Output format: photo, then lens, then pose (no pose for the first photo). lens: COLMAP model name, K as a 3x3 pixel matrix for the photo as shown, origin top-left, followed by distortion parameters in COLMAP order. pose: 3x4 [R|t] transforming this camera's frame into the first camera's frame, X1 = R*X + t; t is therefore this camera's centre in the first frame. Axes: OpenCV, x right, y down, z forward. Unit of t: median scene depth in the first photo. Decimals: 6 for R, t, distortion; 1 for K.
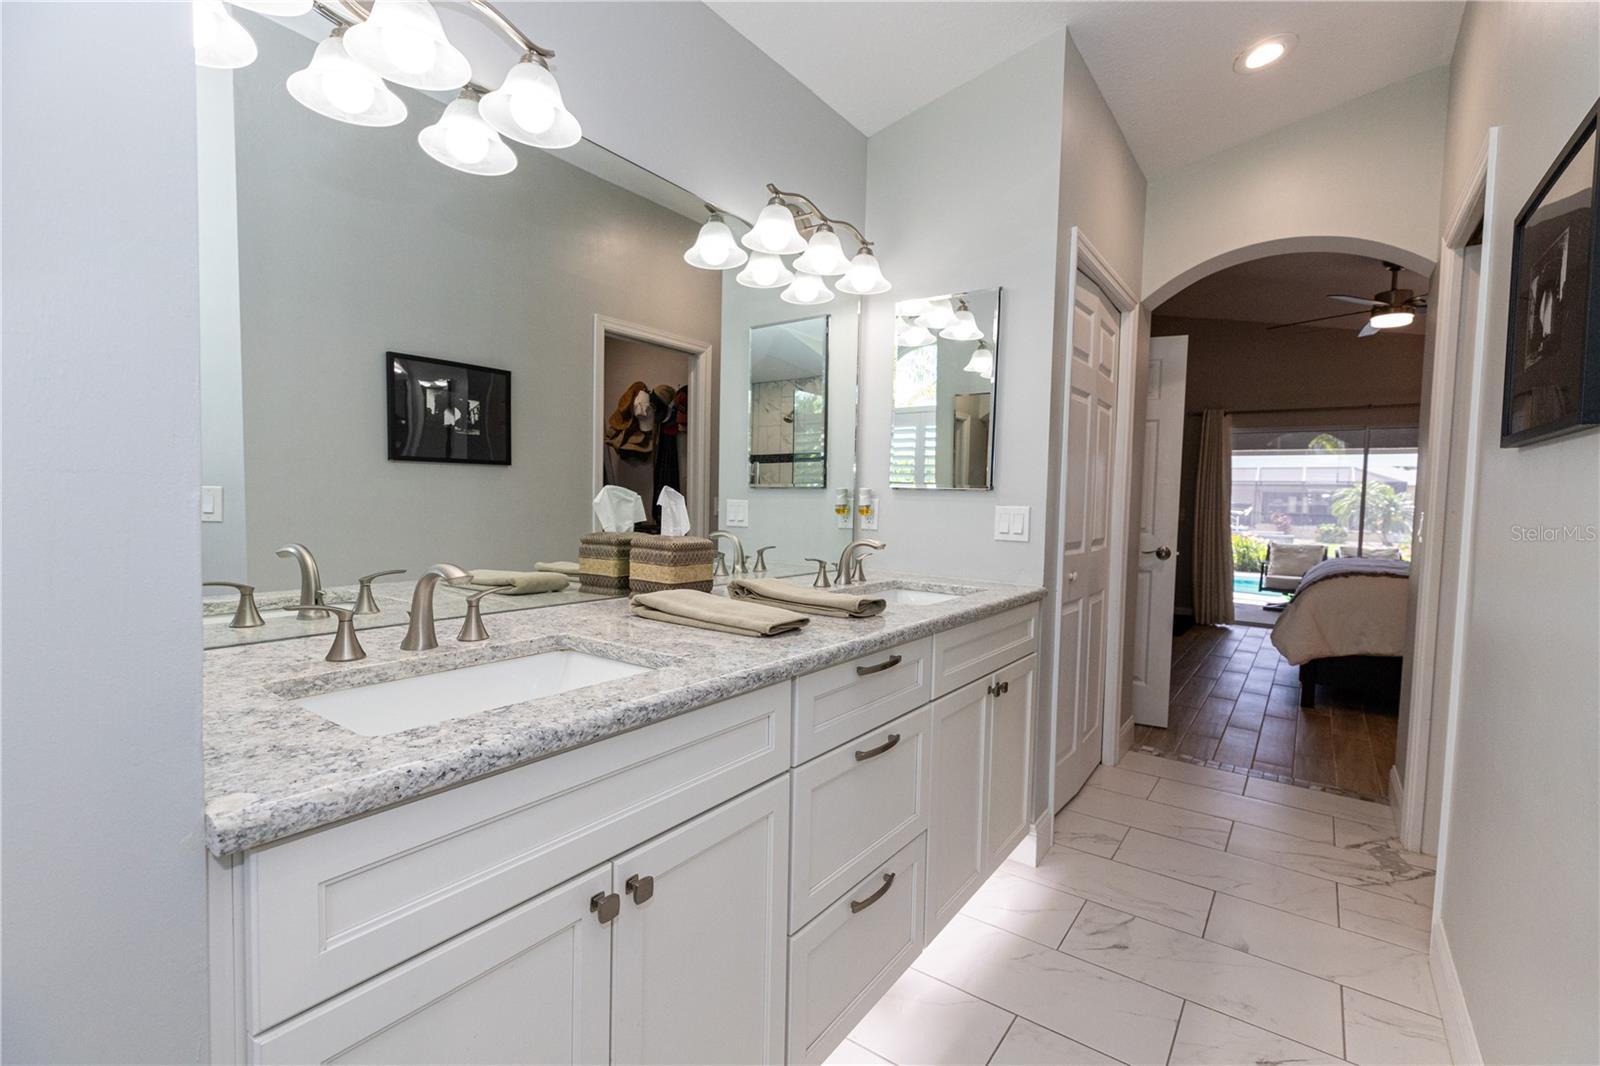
lens RADIAL K [[714.5, 0, 803.1], [0, 714.5, 533.7], [0, 0, 1]] dist [0.003353, 0.000300]
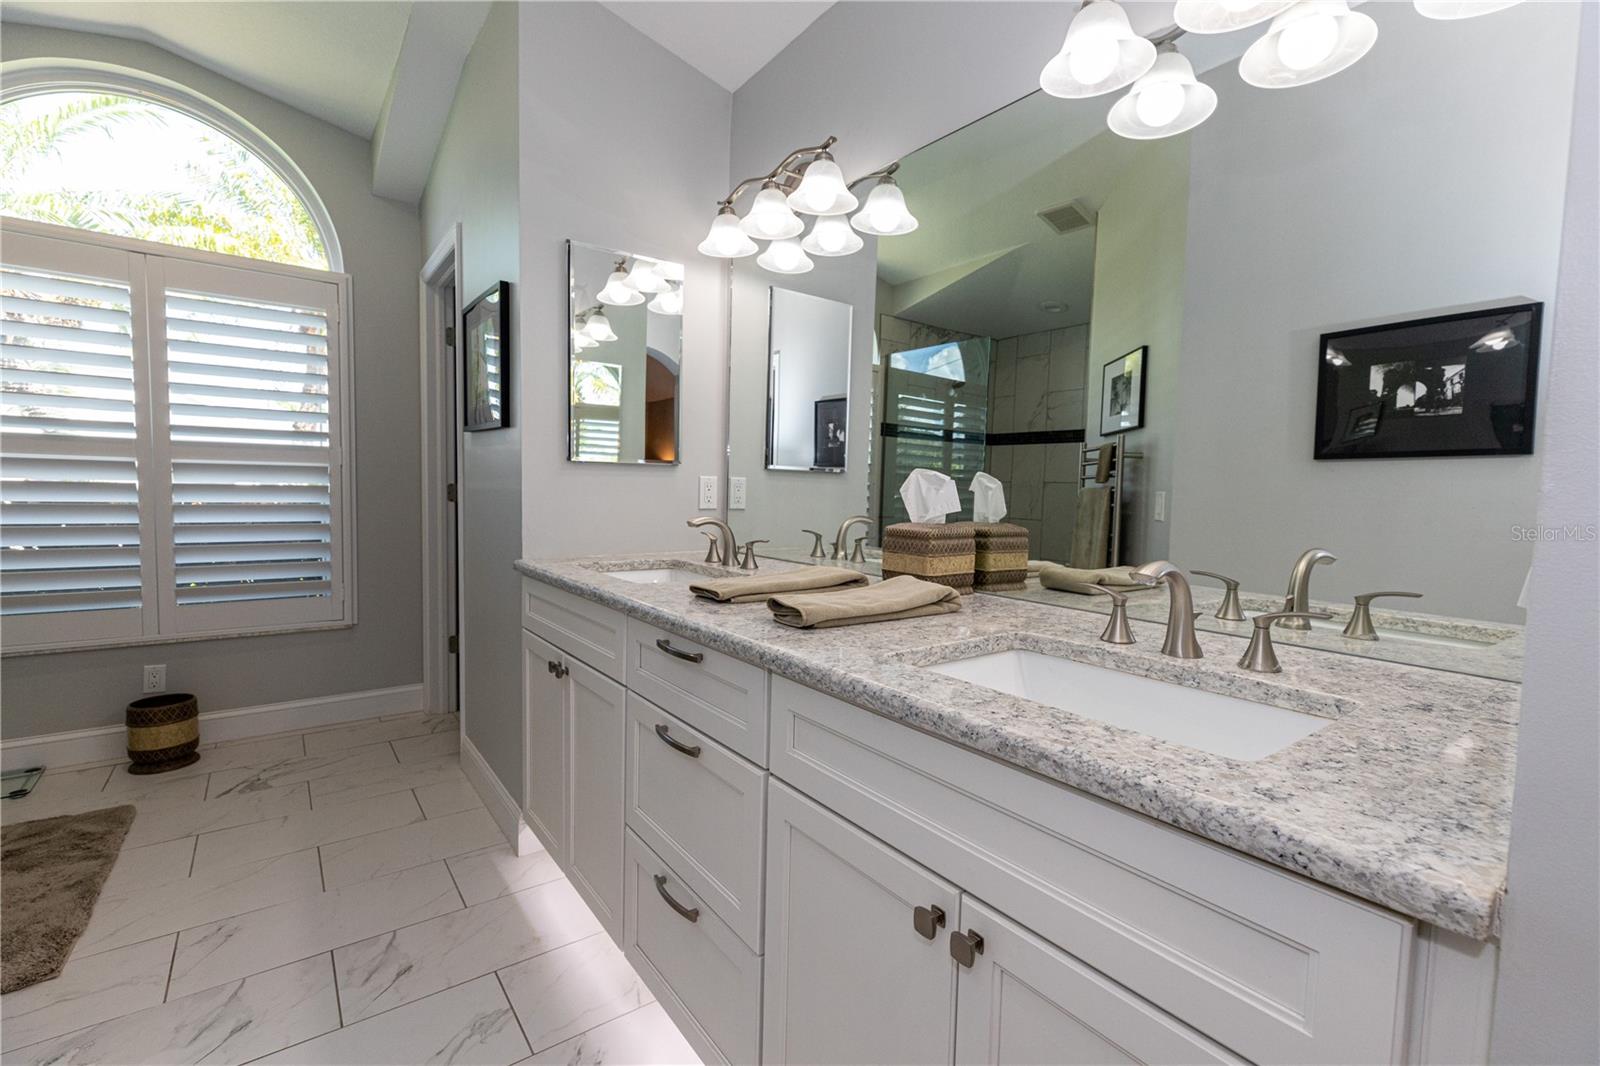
lens RADIAL K [[714.5, 0, 803.1], [0, 714.5, 533.7], [0, 0, 1]] dist [0.003353, 0.000300]
pose [[-0.281138, 0.034756, -0.959038, 0.449244], [-0.077691, 0.995240, 0.058843, -0.014985], [0.956518, 0.091051, -0.277099, 0.670144]]
